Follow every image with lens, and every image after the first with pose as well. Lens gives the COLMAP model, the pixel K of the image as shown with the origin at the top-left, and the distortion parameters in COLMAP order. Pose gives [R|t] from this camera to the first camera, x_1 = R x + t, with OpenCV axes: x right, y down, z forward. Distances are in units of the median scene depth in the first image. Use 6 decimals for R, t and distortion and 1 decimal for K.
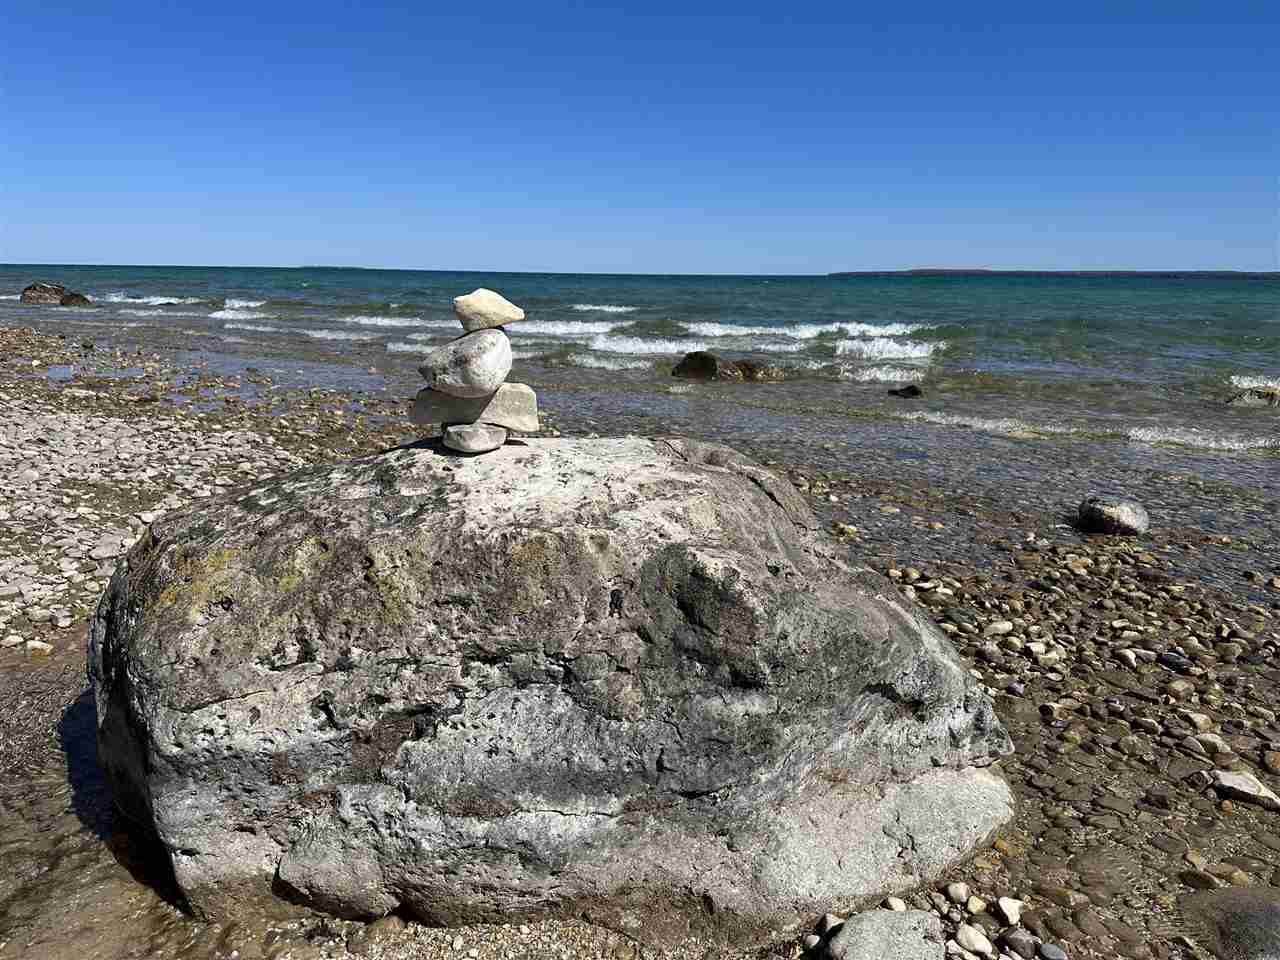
lens RADIAL K [[902.2, 0, 636.5], [0, 902.2, 474.8], [0, 0, 1]] dist [0.057845, -0.055997]
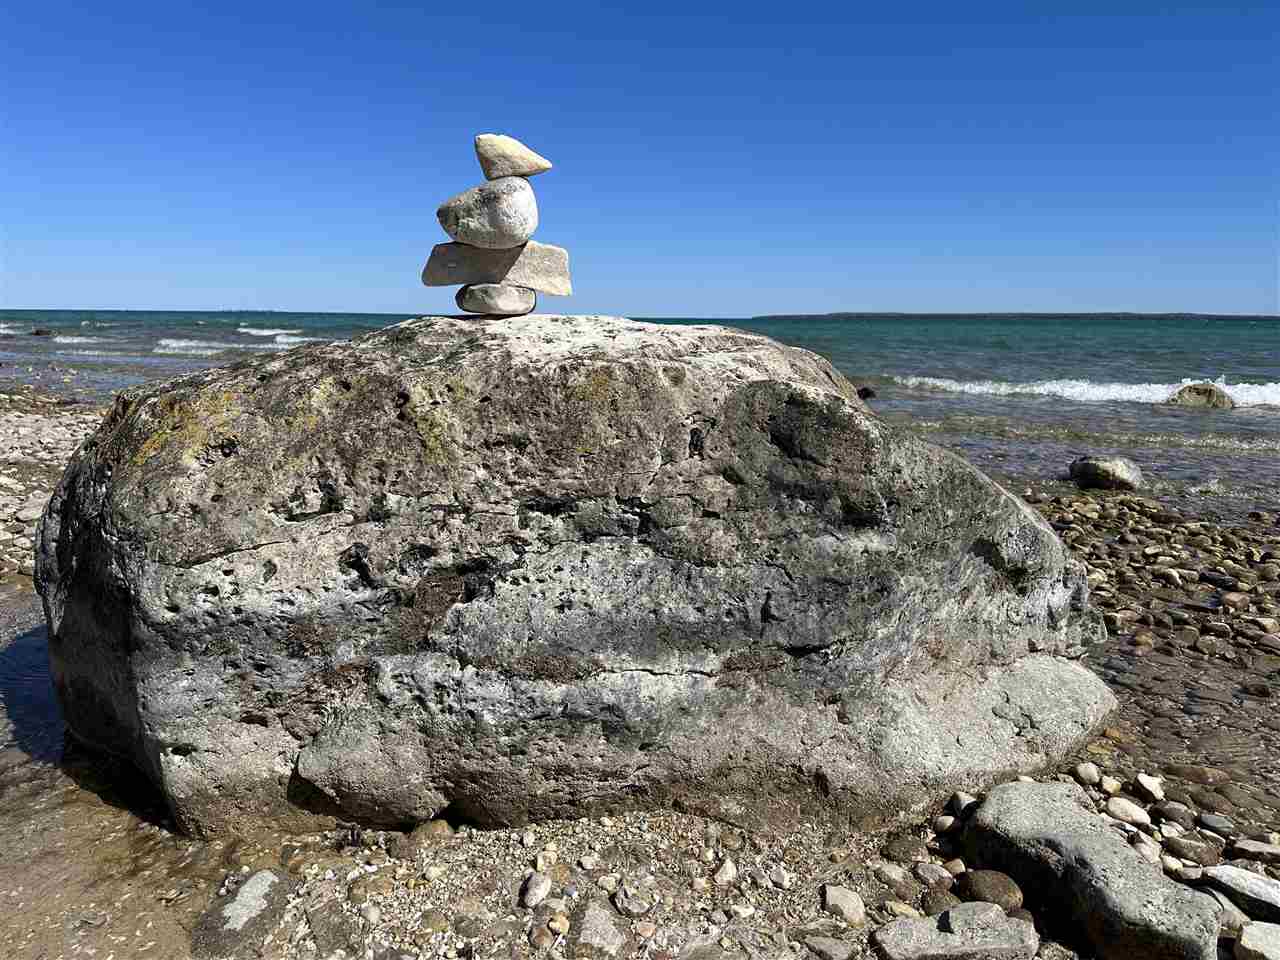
lens RADIAL K [[902.2, 0, 638.6], [0, 902.2, 472.7], [0, 0, 1]] dist [0.057845, -0.055997]
pose [[0.996818, -0.015522, 0.078188, -0.147111], [0.019209, 0.998728, -0.046628, 0.212454], [-0.077365, 0.047981, 0.995848, 0.155492]]
